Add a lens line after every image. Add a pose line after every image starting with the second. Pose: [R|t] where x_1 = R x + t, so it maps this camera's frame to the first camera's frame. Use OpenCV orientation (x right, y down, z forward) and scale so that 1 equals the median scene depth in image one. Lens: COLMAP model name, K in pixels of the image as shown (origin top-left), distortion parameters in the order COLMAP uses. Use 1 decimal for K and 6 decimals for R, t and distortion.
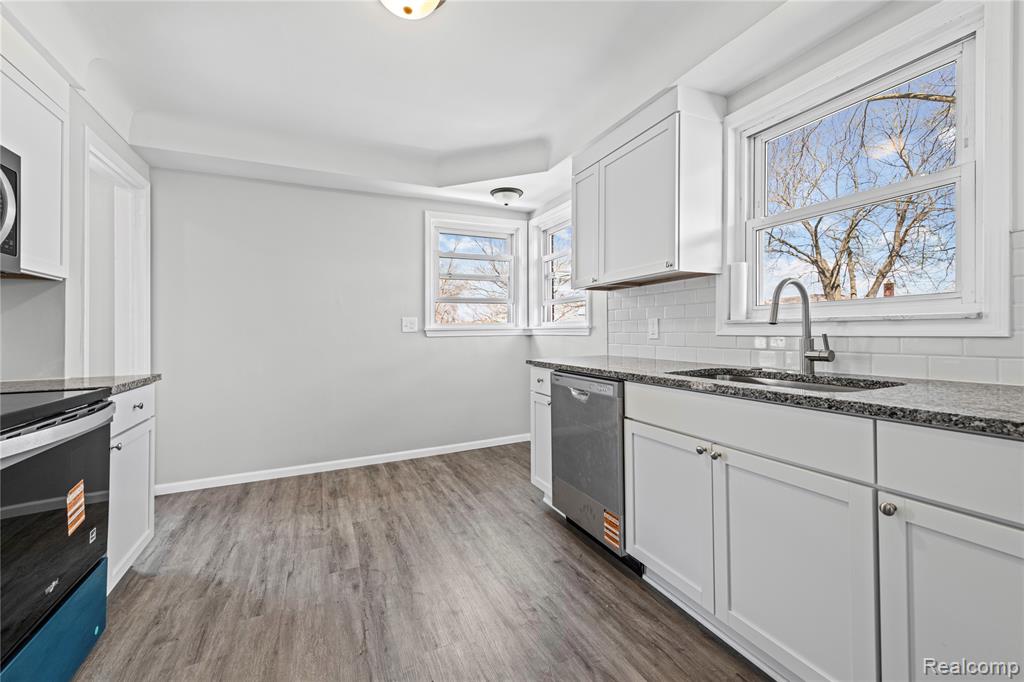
lens RADIAL K [[414.1, 0, 509.6], [0, 414.1, 324.1], [0, 0, 1]] dist [0.008144, -0.001020]
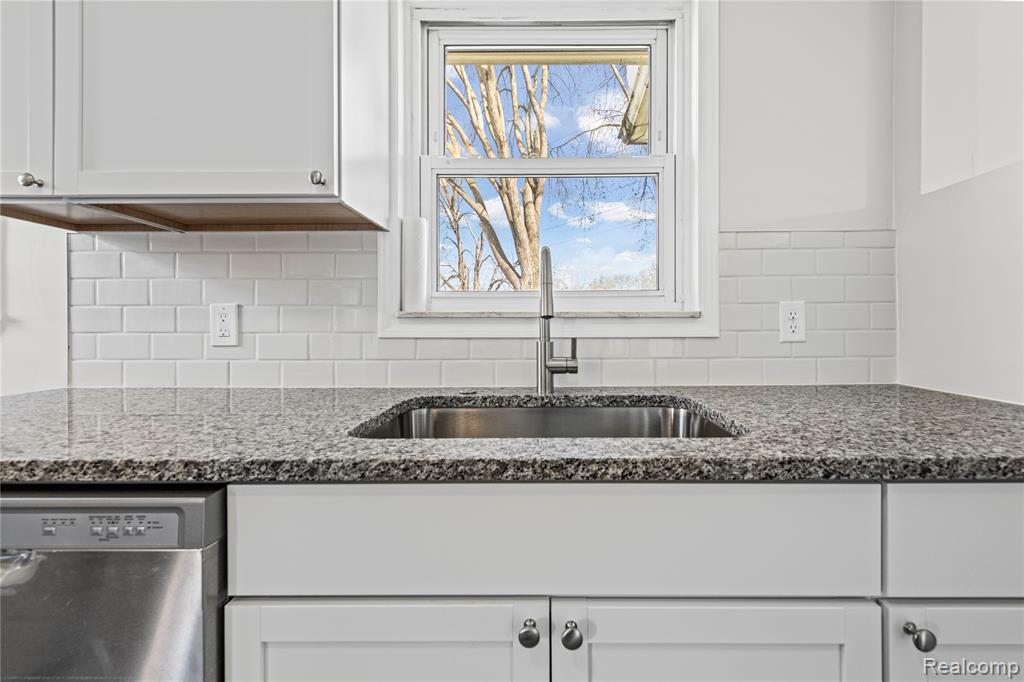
lens RADIAL K [[414.1, 0, 546.6], [0, 414.1, 334.8], [0, 0, 1]] dist [0.008144, -0.001020]
pose [[0.412648, -0.003309, 0.910885, 0.098534], [-0.018457, 0.999758, 0.011993, 0.015809], [-0.910704, -0.021761, 0.412487, 0.727764]]
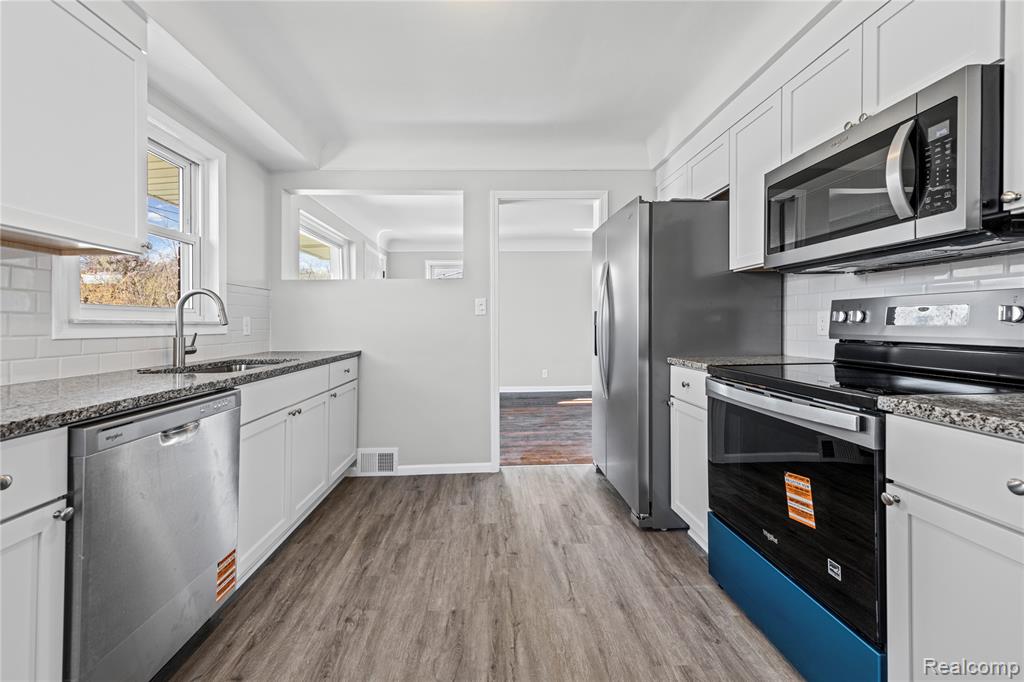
lens RADIAL K [[414.1, 0, 511.1], [0, 414.1, 330.3], [0, 0, 1]] dist [0.008144, -0.001020]
pose [[-0.931603, 0.019841, 0.362935, -0.679296], [0.018785, 0.999803, -0.006437, 0.040530], [-0.362991, 0.000821, -0.931792, 1.834259]]
